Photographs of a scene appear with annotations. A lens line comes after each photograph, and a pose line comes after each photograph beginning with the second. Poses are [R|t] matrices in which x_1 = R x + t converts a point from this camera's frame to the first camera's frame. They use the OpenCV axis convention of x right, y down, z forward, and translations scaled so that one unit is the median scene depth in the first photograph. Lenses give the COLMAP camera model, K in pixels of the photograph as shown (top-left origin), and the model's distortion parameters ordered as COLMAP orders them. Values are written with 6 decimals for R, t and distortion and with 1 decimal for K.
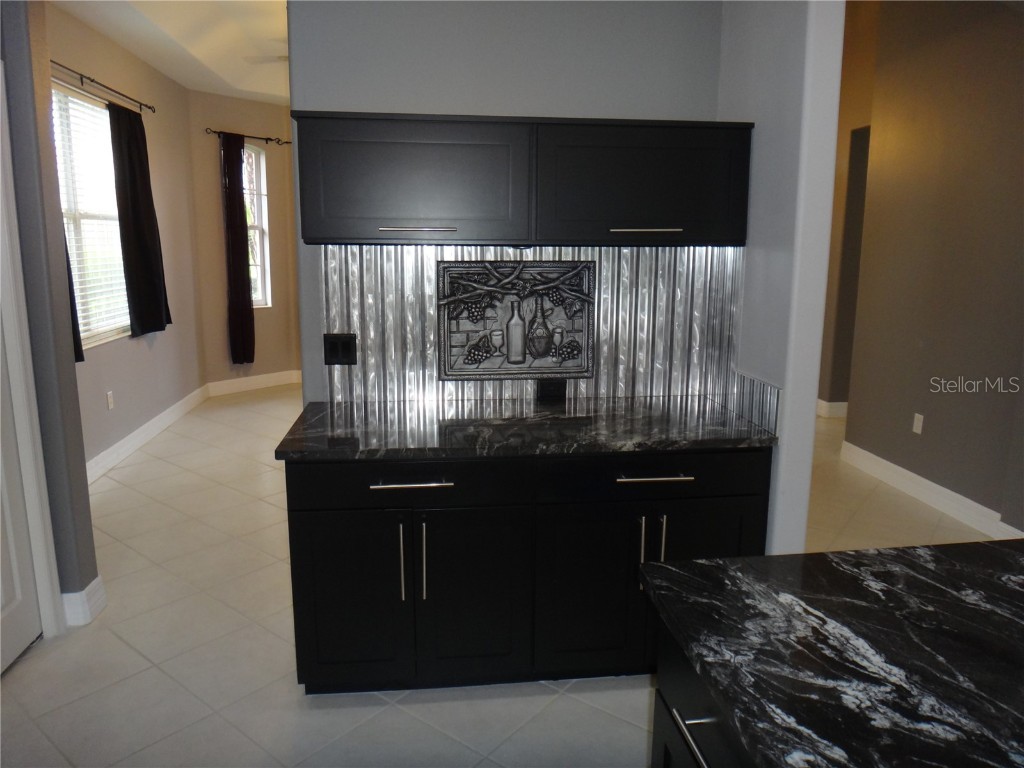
lens RADIAL K [[714.5, 0, 510.1], [0, 714.5, 373.0], [0, 0, 1]] dist [-0.041069, 0.003047]
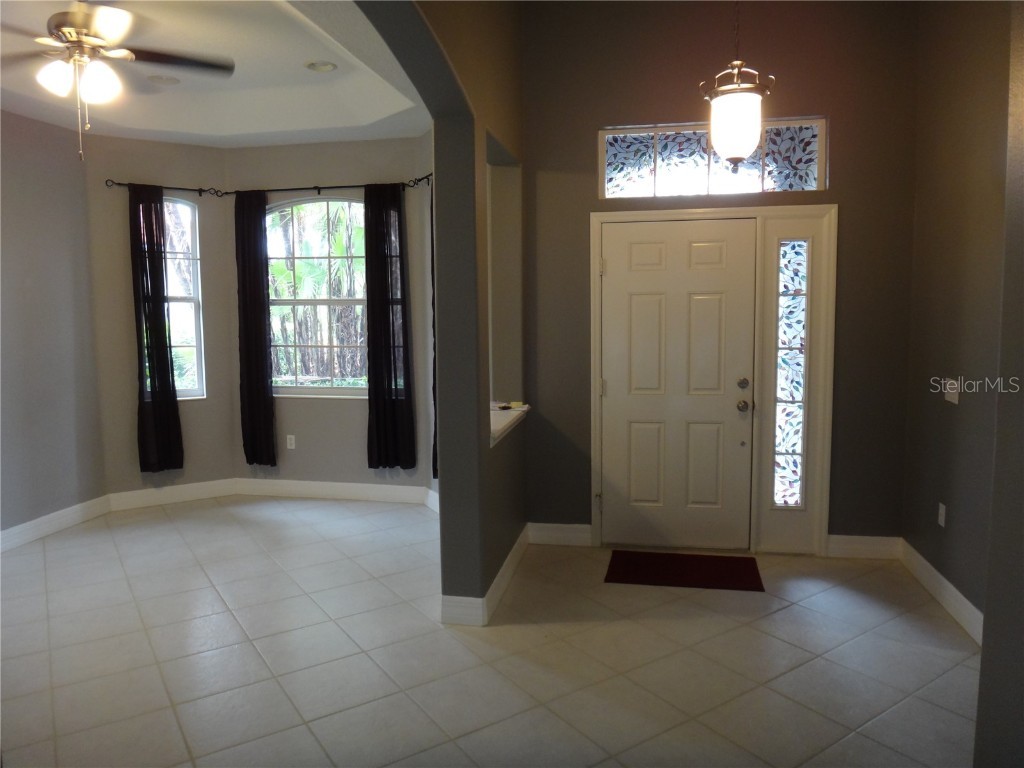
lens RADIAL K [[714.5, 0, 513.7], [0, 714.5, 382.2], [0, 0, 1]] dist [-0.041069, 0.003047]
pose [[0.953249, 0.019786, -0.301538, 0.602764], [-0.042985, 0.996586, -0.070494, -0.186012], [0.299114, 0.080160, 0.950844, 0.919387]]
